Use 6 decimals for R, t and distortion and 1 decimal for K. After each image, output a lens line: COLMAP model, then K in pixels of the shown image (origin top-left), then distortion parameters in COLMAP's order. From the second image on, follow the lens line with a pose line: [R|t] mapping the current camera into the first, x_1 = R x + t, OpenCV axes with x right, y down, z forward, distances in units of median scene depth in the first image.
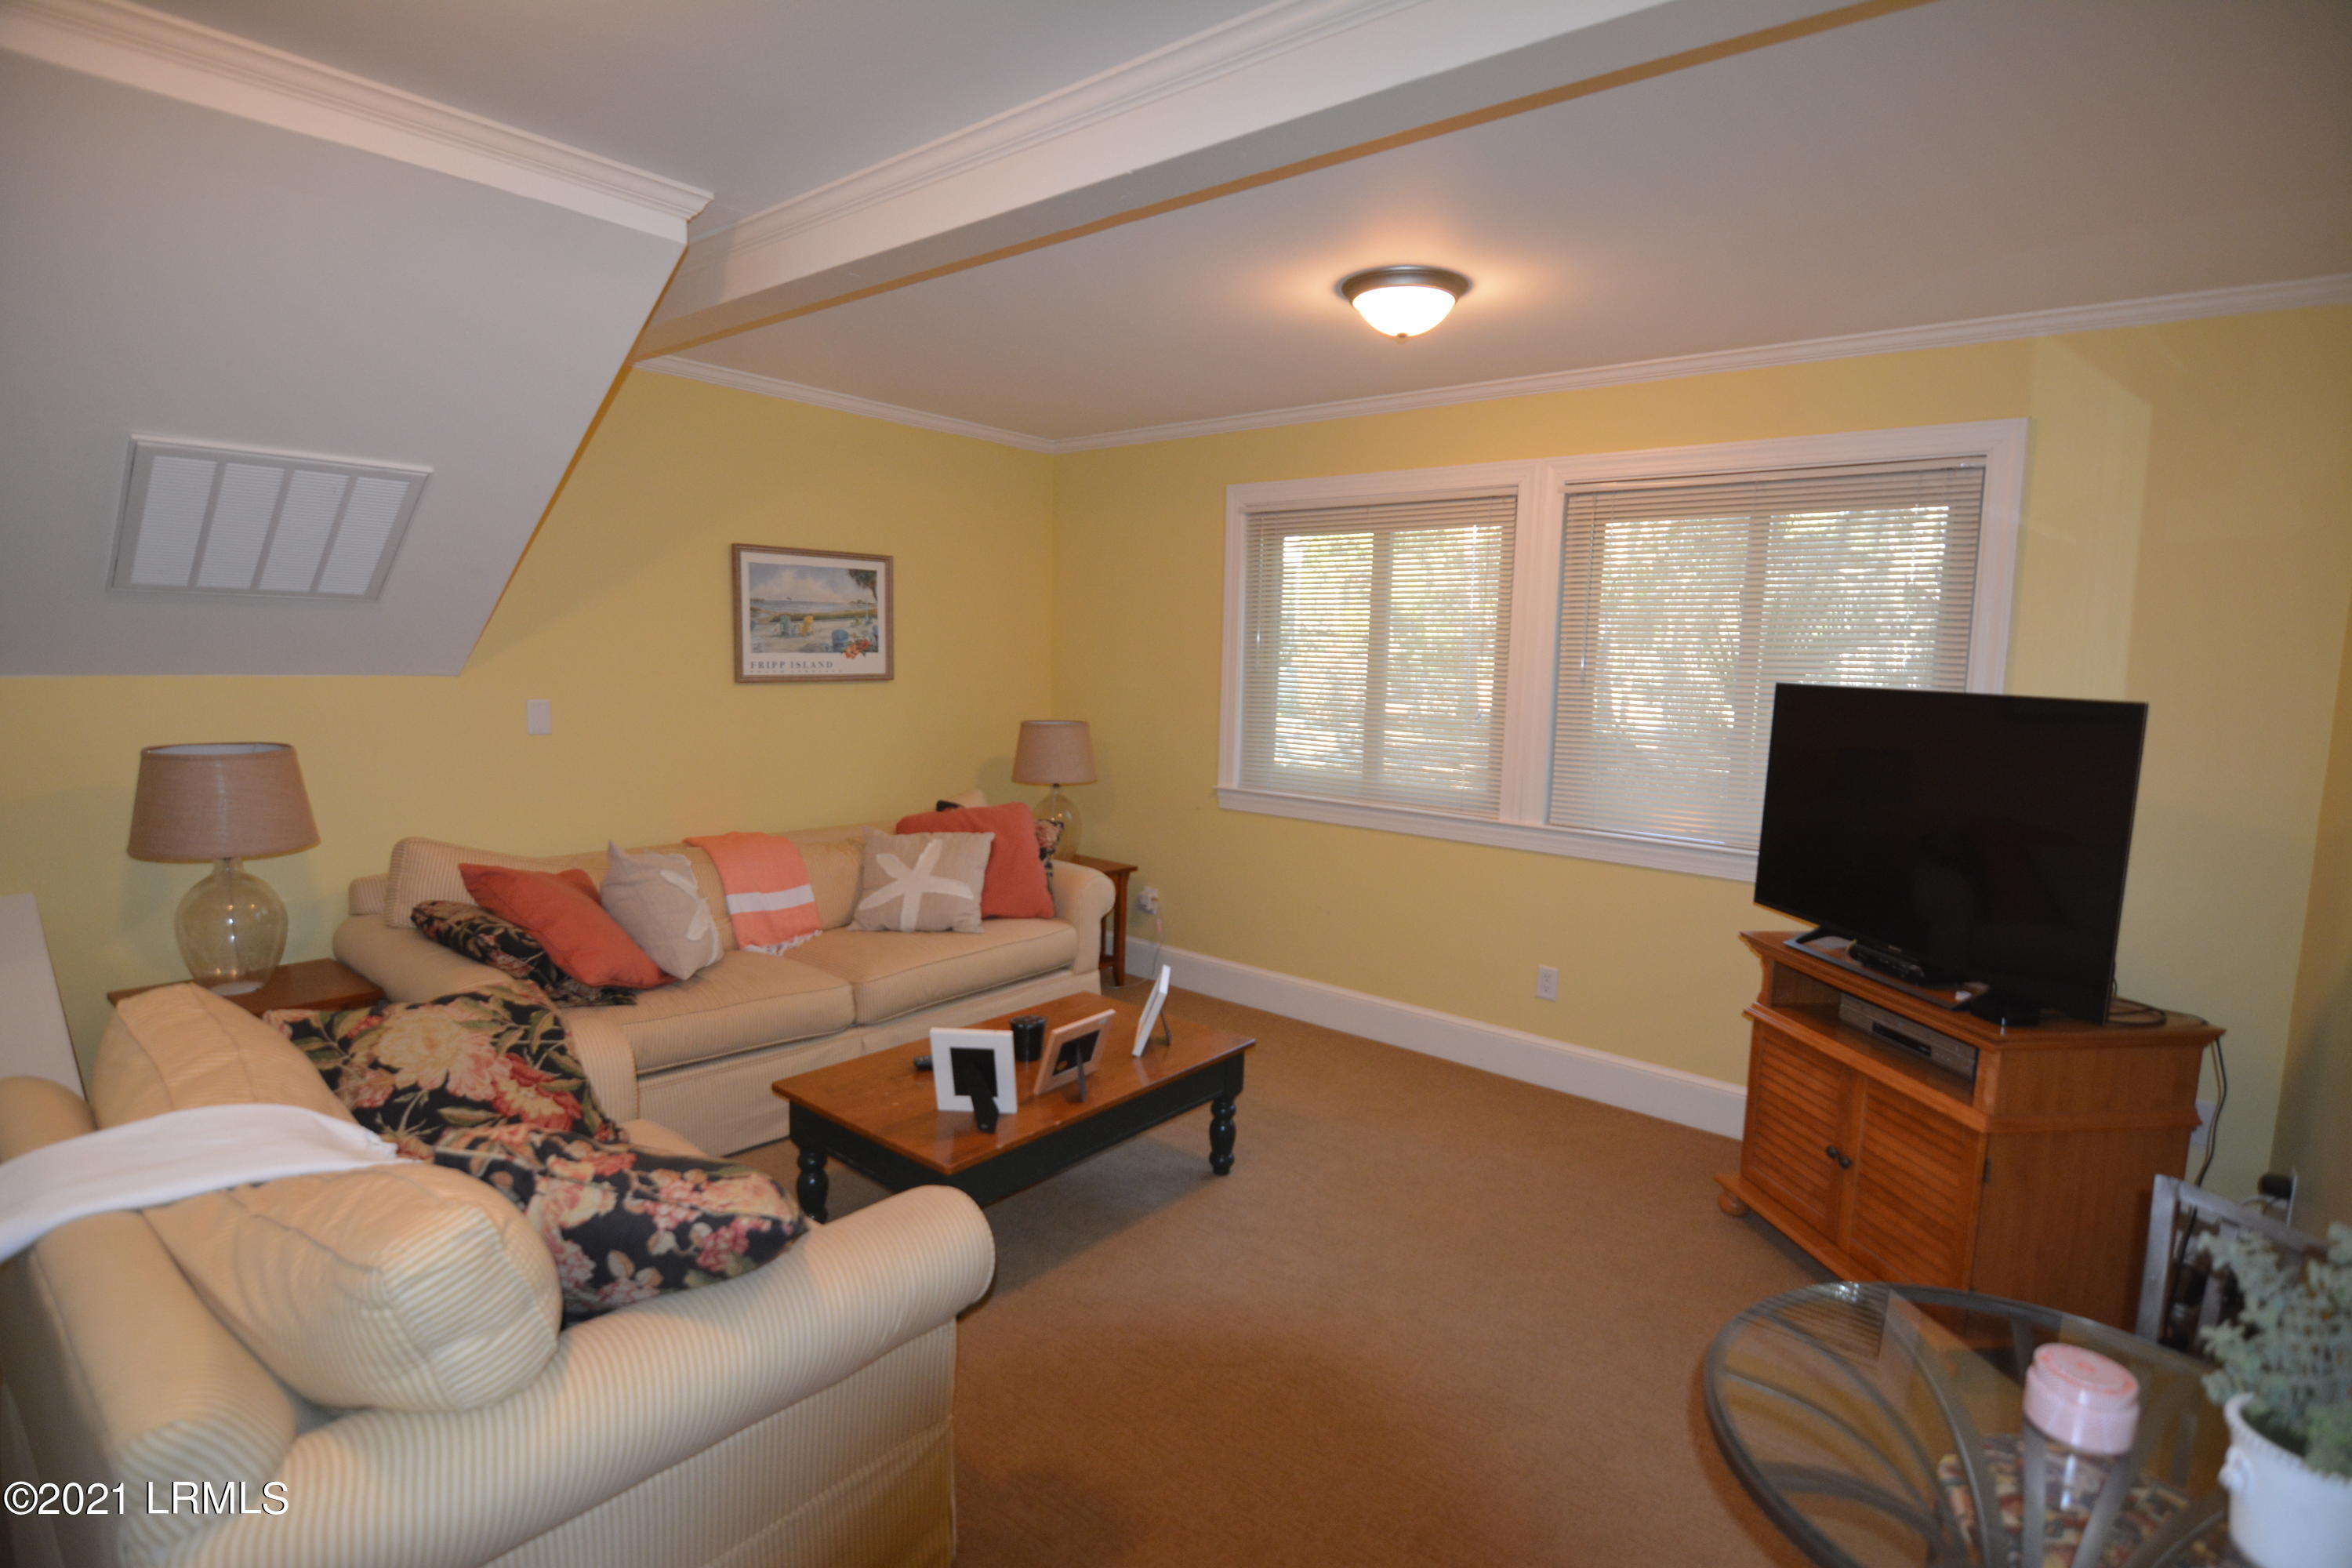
lens RADIAL K [[1141.3, 0, 1176.0], [0, 1141.3, 784.0], [0, 0, 1]] dist [-0.014487, -0.006330]
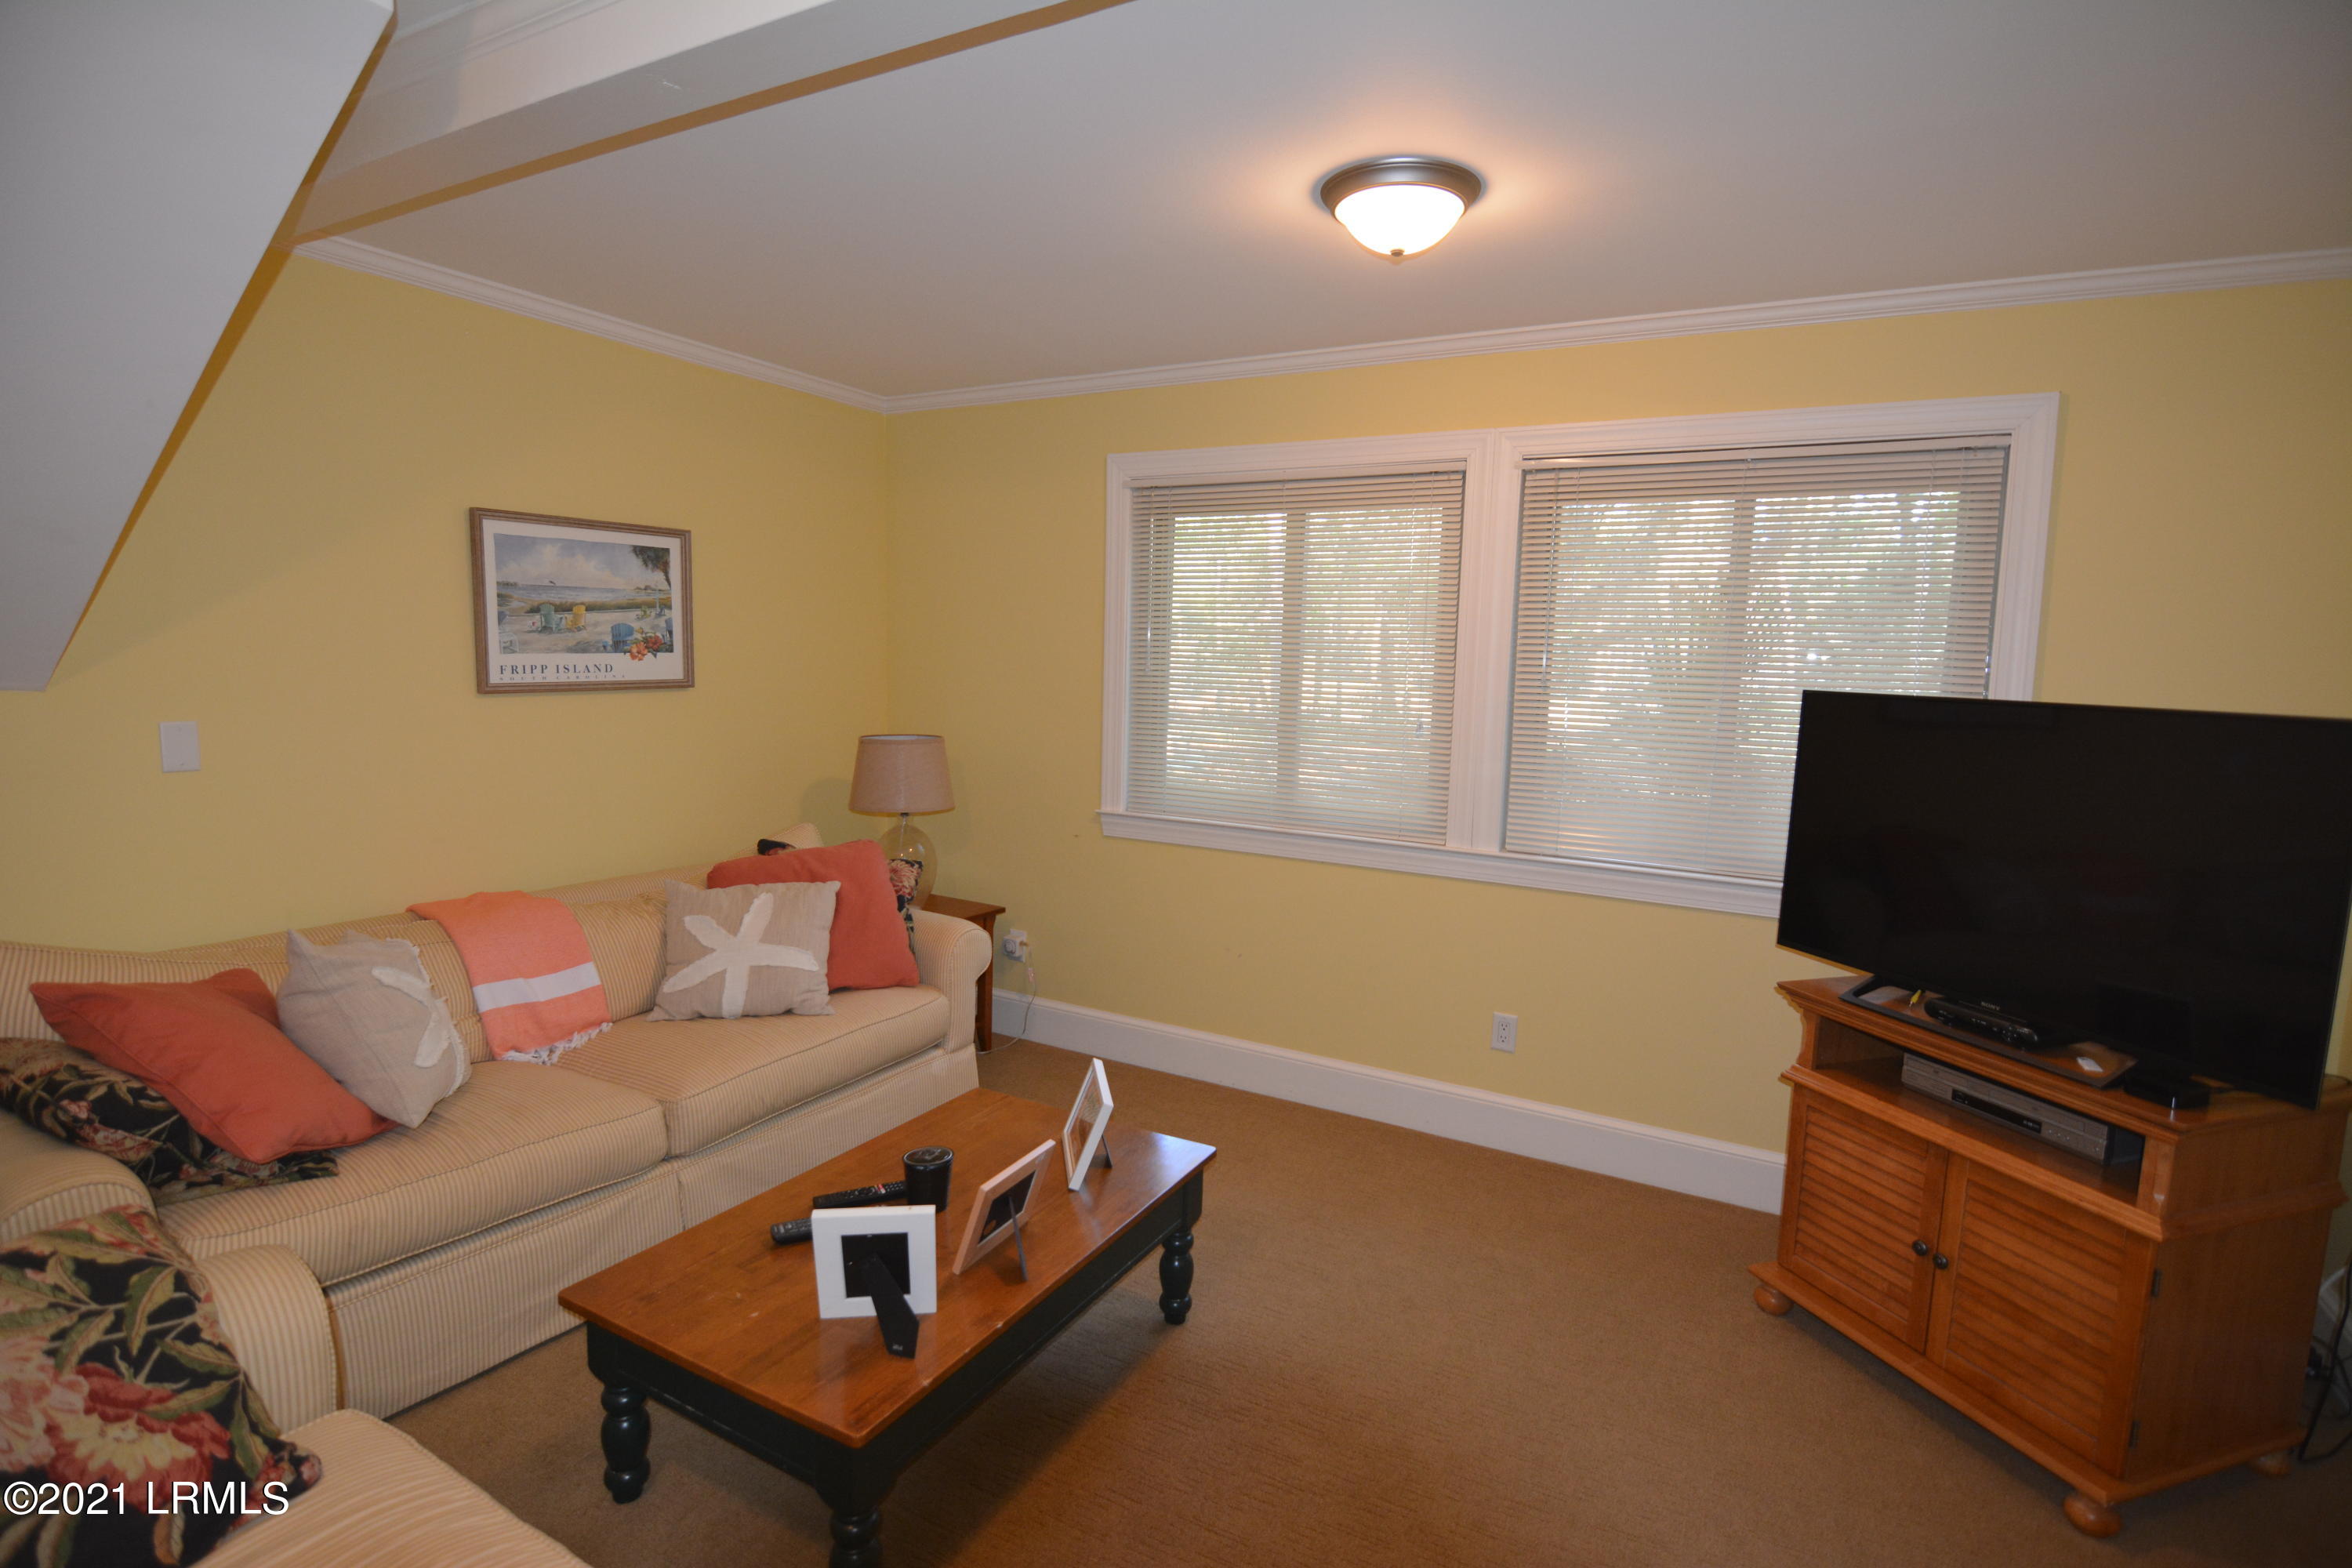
lens RADIAL K [[1141.3, 0, 1176.0], [0, 1141.3, 784.0], [0, 0, 1]] dist [-0.014487, -0.006330]
pose [[0.982480, -0.021096, 0.185169, -0.090410], [0.020385, 0.999776, 0.005744, -0.029283], [-0.185248, -0.001869, 0.982690, 0.217649]]
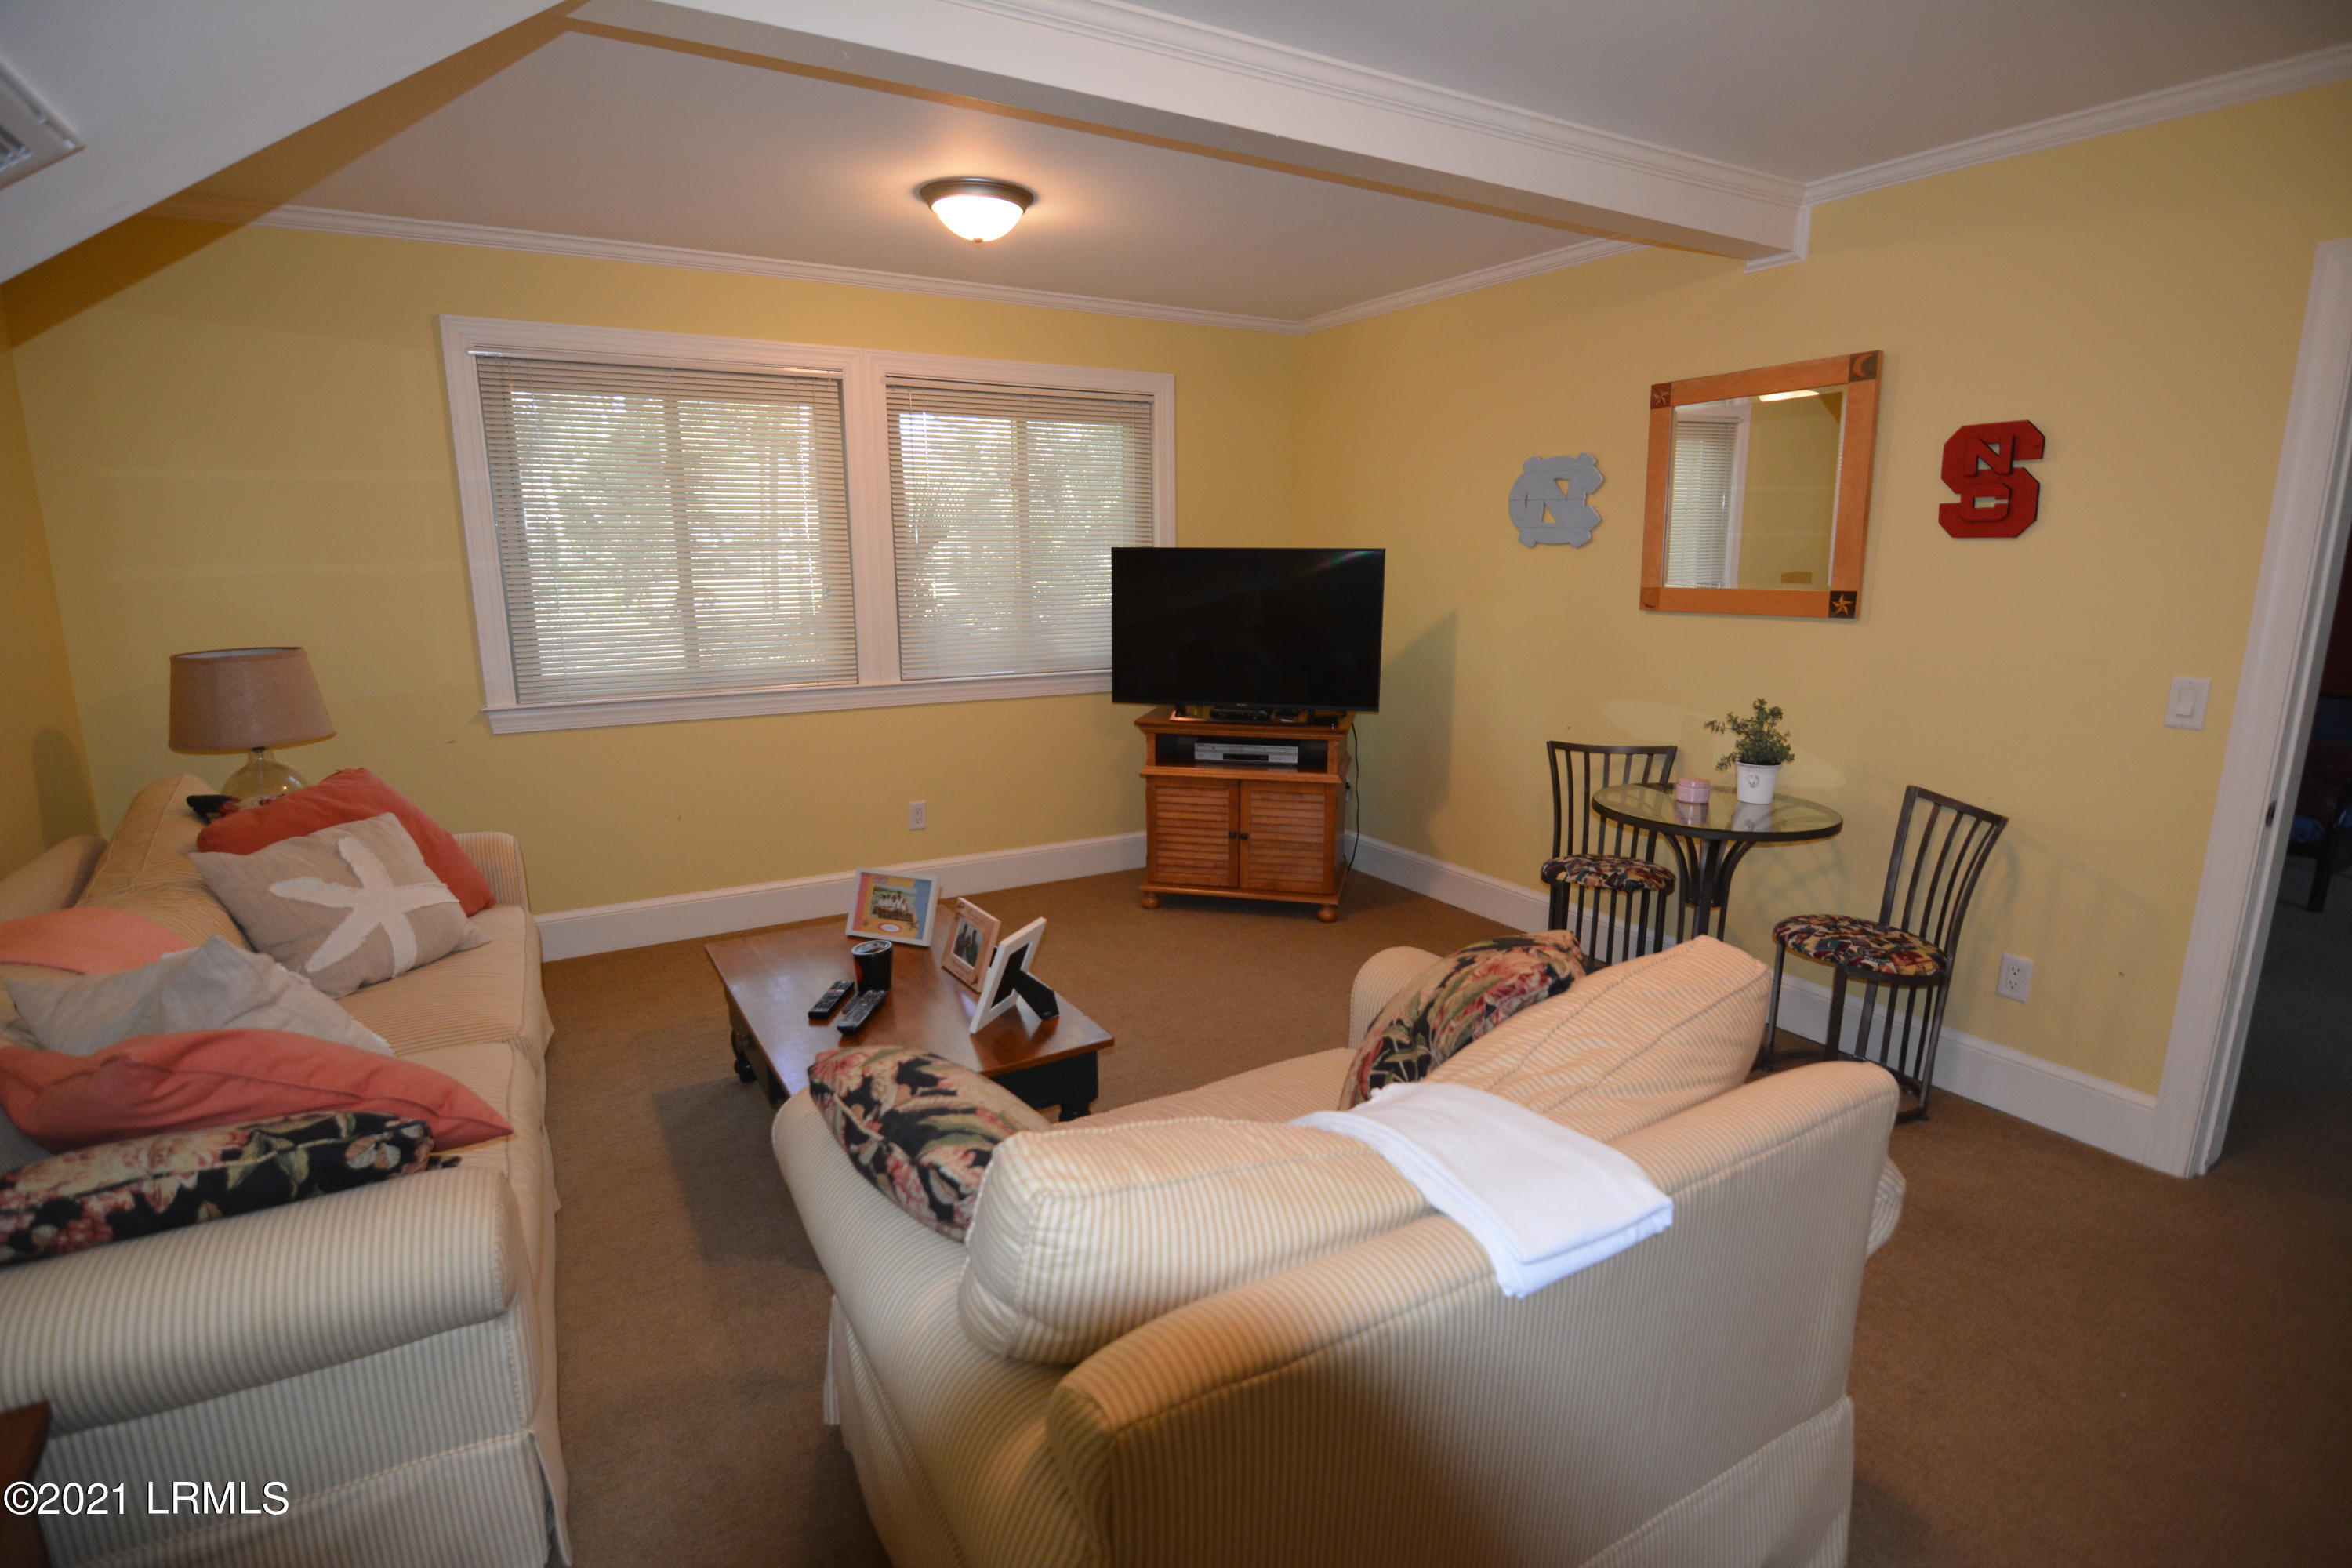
lens RADIAL K [[1141.3, 0, 1176.0], [0, 1141.3, 784.0], [0, 0, 1]] dist [-0.014487, -0.006330]
pose [[0.334906, -0.221580, 0.915828, -0.745733], [0.117301, 0.974200, 0.192808, -0.058892], [-0.934922, 0.042855, 0.352257, 0.387186]]
